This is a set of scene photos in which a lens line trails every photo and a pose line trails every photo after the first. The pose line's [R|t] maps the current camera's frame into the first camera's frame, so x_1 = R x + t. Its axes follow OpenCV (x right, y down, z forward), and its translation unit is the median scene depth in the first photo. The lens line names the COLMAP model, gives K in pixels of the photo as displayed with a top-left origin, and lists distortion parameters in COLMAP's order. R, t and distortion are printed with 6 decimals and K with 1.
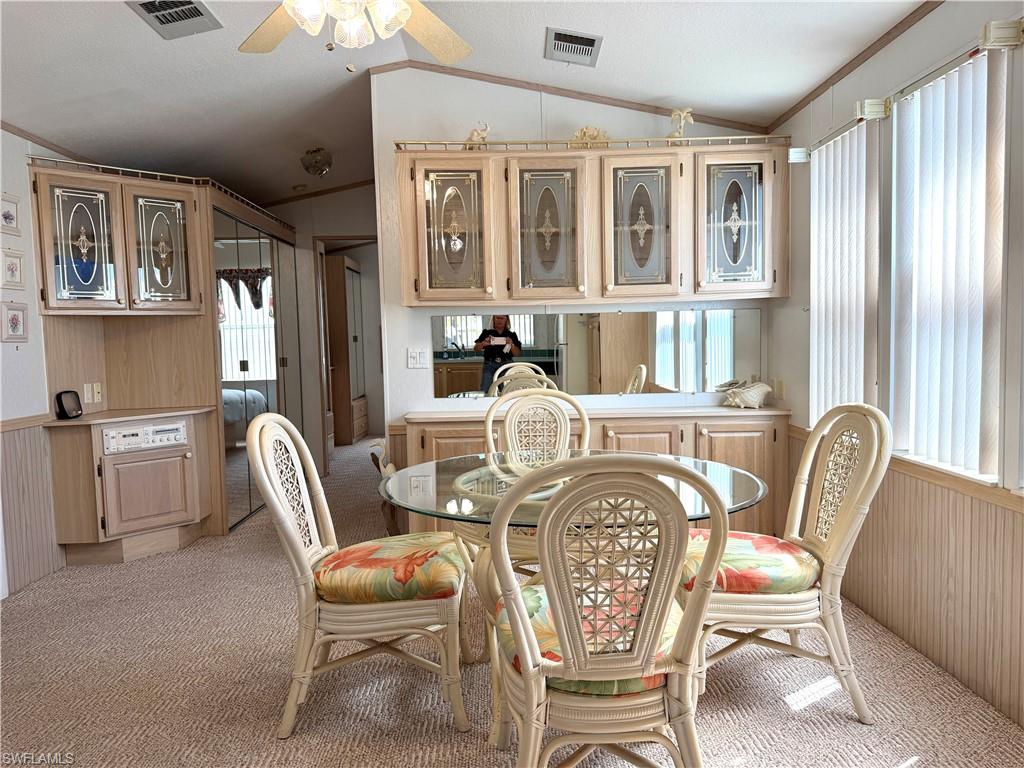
lens RADIAL K [[712.1, 0, 512.0], [0, 712.1, 384.0], [0, 0, 1]] dist [0.066947, -0.098947]
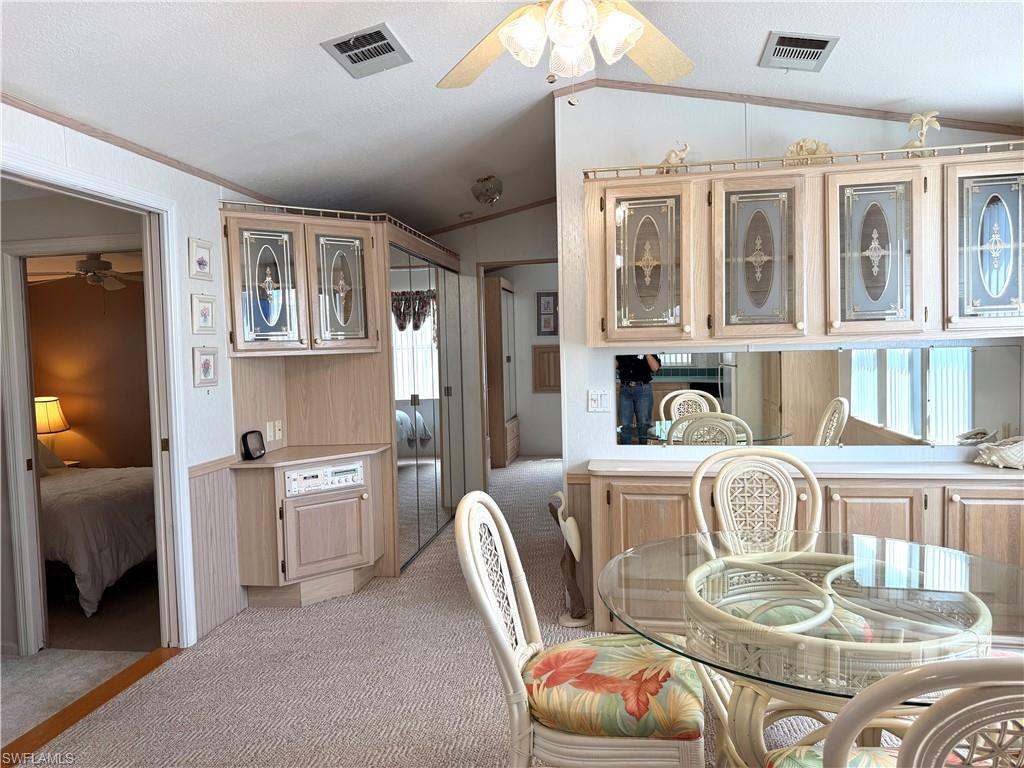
lens RADIAL K [[712.9, 0, 511.5], [0, 712.9, 374.2], [0, 0, 1]] dist [0.068553, -0.110223]
pose [[0.982226, 0.002643, -0.187683, -0.077547], [-0.006843, 0.999740, -0.021734, -0.053117], [0.187577, 0.022631, 0.981989, 0.085079]]
